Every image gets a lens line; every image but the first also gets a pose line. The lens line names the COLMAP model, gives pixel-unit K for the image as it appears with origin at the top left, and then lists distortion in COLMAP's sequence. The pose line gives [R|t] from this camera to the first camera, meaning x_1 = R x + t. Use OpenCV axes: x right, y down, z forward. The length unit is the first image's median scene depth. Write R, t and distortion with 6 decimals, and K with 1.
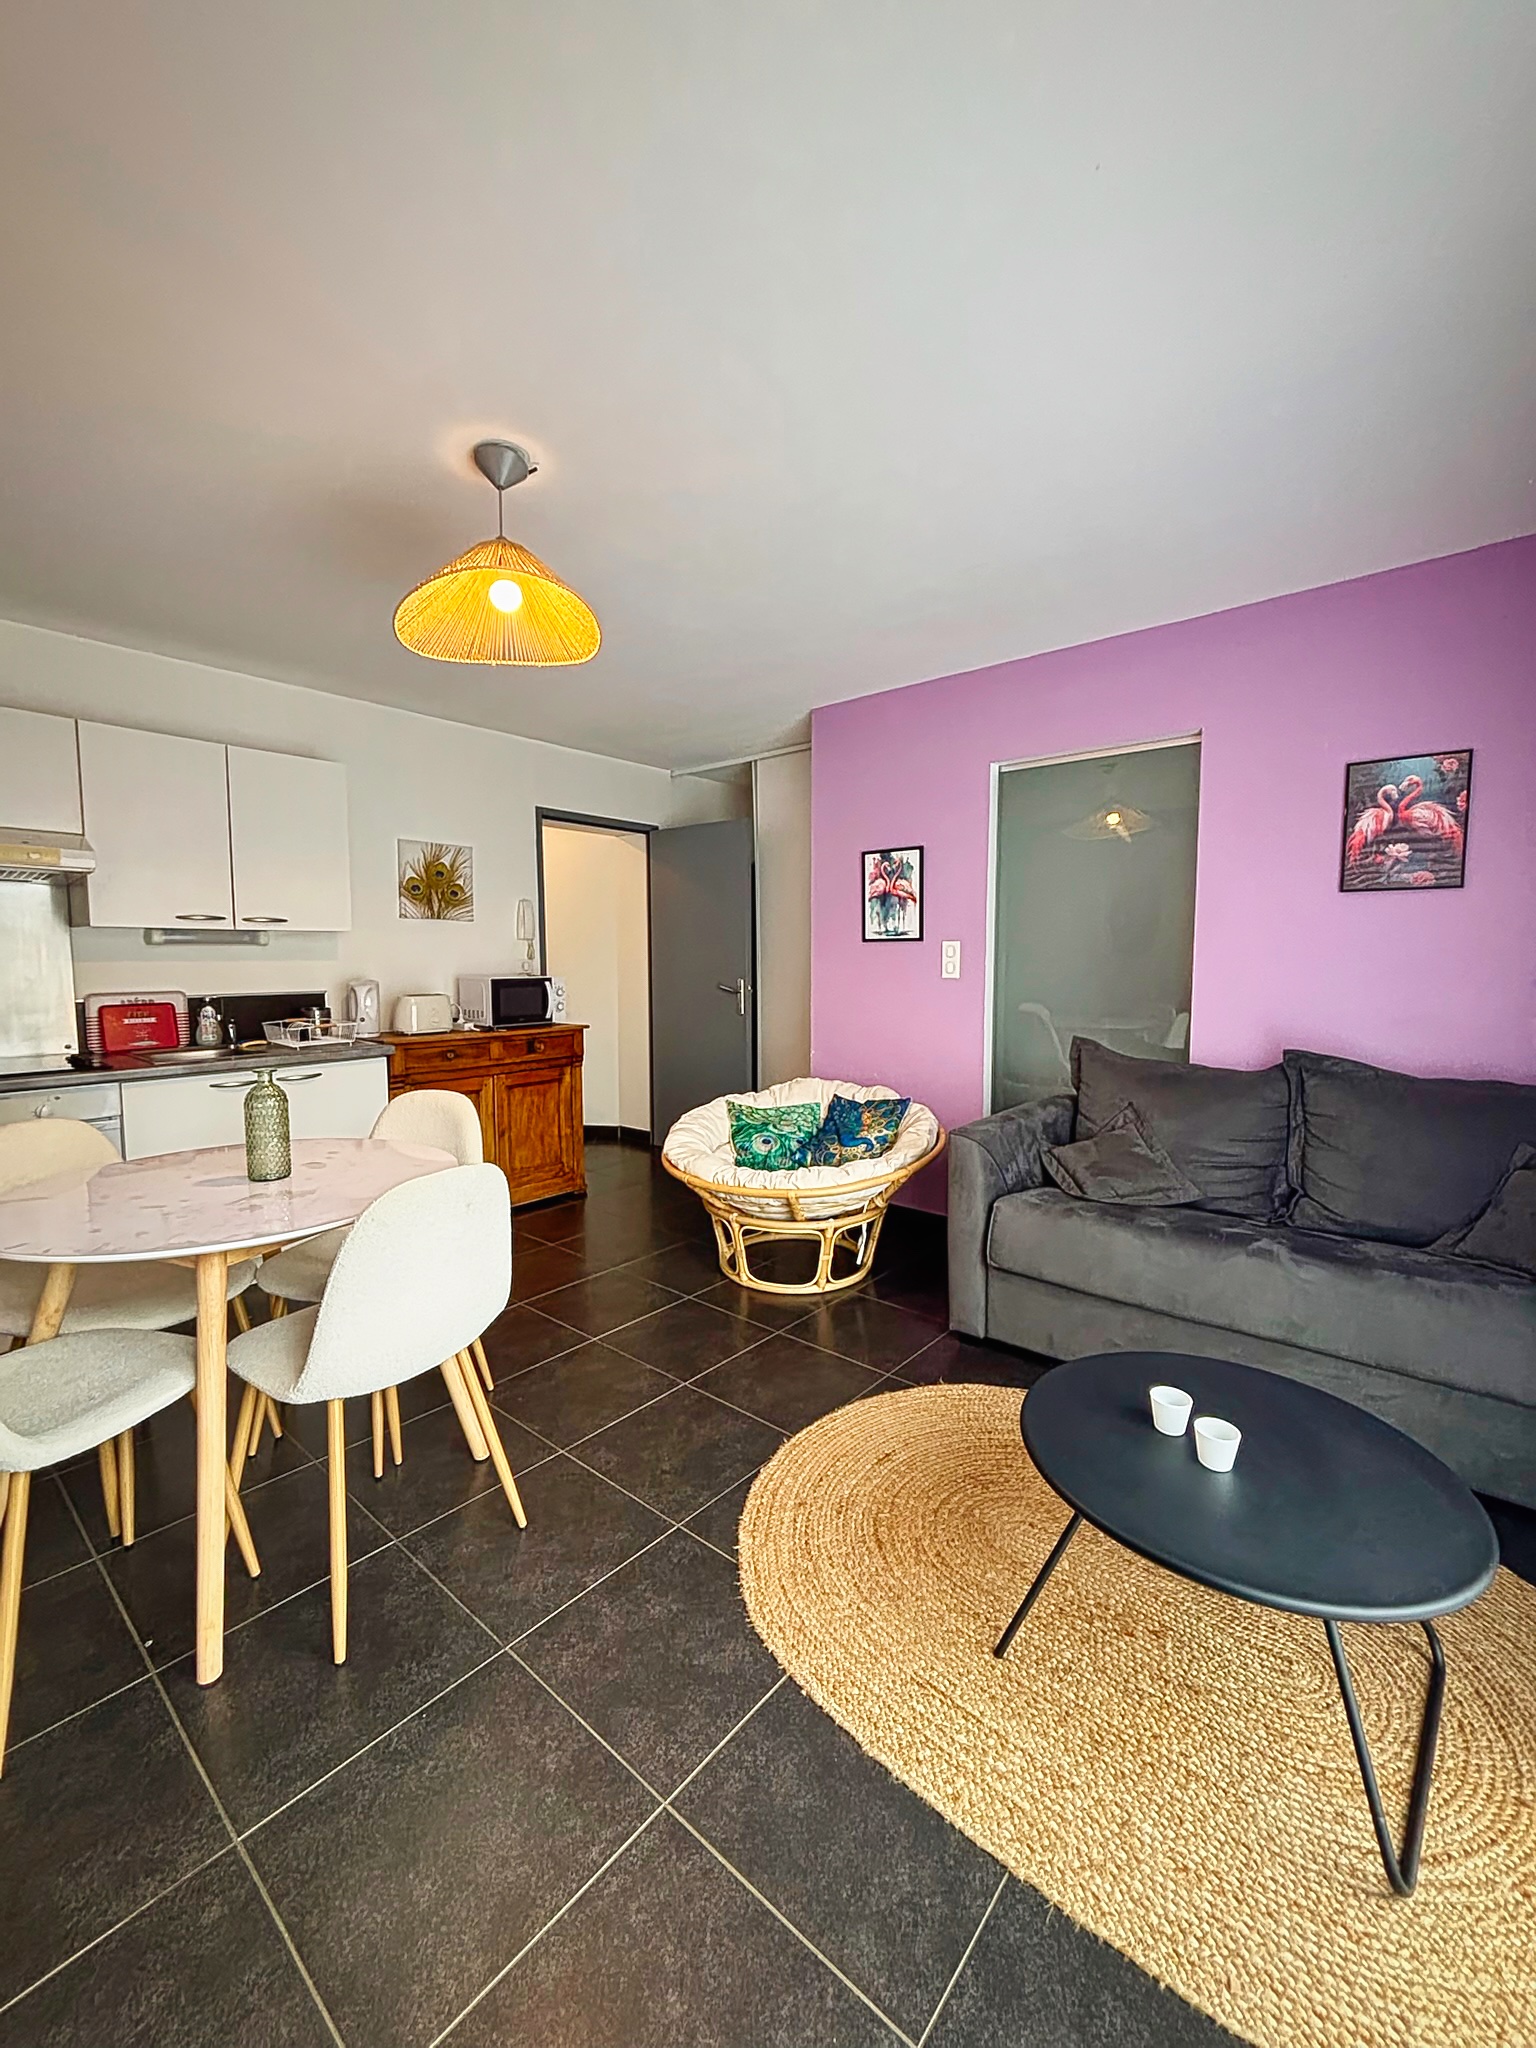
lens RADIAL K [[823.0, 0, 768.0], [0, 823.0, 1024.0], [0, 0, 1]] dist [-0.014892, 0.000125]
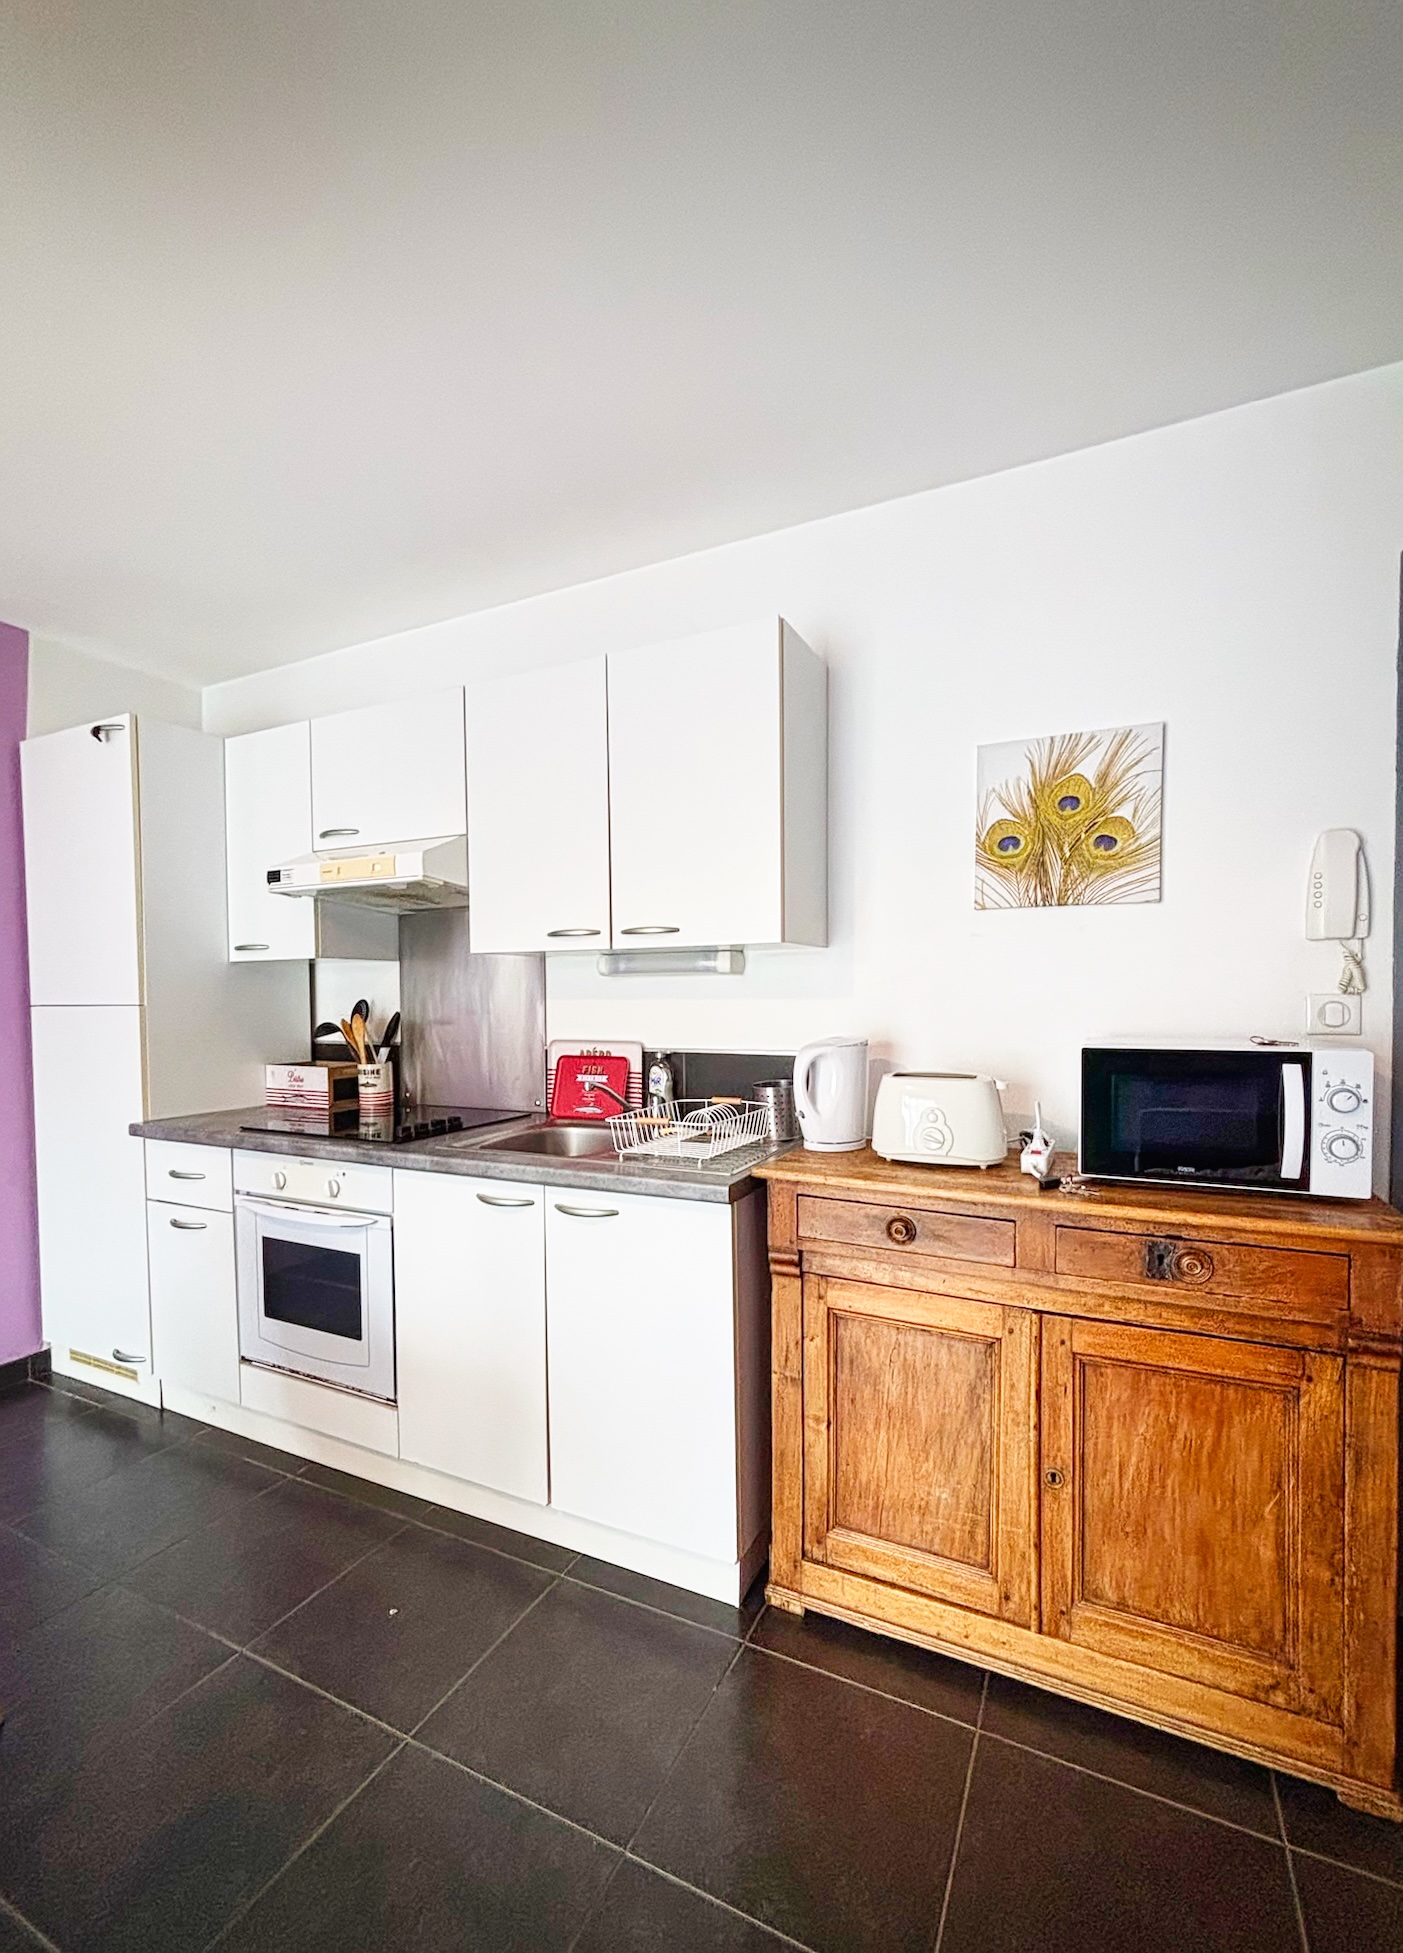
lens RADIAL K [[822.3, 0, 703.4], [0, 822.3, 1027.1], [0, 0, 1]] dist [-0.012307, 0.000098]
pose [[0.245300, 0.030094, -0.968980, -0.020290], [-0.080378, 0.996708, 0.010608, -0.052547], [0.966109, 0.075282, 0.246912, 0.721322]]
